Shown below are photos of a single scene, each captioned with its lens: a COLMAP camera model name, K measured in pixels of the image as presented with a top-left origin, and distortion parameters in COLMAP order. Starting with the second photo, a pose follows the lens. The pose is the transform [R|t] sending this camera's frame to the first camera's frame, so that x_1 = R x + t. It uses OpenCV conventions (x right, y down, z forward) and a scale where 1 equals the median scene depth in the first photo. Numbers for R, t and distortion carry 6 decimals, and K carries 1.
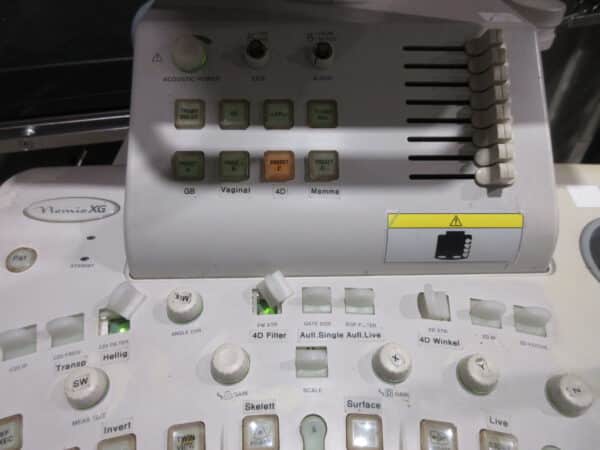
lens RADIAL K [[445.8, 0, 299.9], [0, 445.8, 222.2], [0, 0, 1]] dist [0.002604, -0.002968]
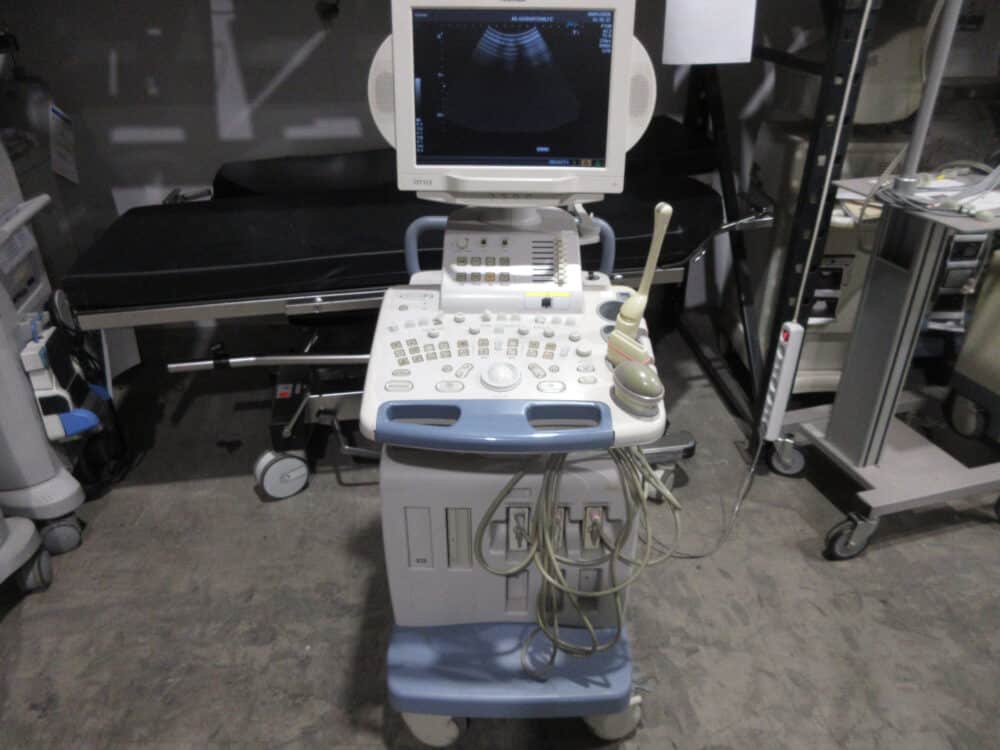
lens RADIAL K [[742.9, 0, 499.8], [0, 742.9, 370.3], [0, 0, 1]] dist [0.002604, -0.002968]
pose [[0.999030, 0.007354, -0.043408, 0.247819], [-0.016571, 0.976256, -0.215987, 1.620831], [0.040789, 0.216497, 0.975431, -3.896400]]
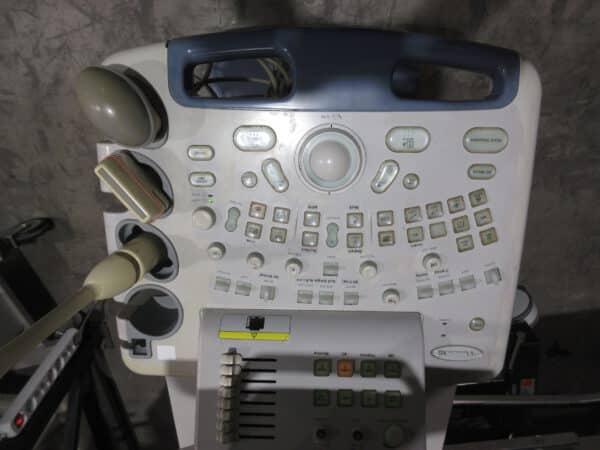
lens RADIAL K [[445.8, 0, 299.9], [0, 445.8, 222.2], [0, 0, 1]] dist [0.002604, -0.002968]
pose [[-0.999362, -0.035655, -0.002283, 0.173797], [0.032447, -0.932488, 0.359739, -0.235174], [-0.014955, 0.359436, 0.933050, -1.005067]]
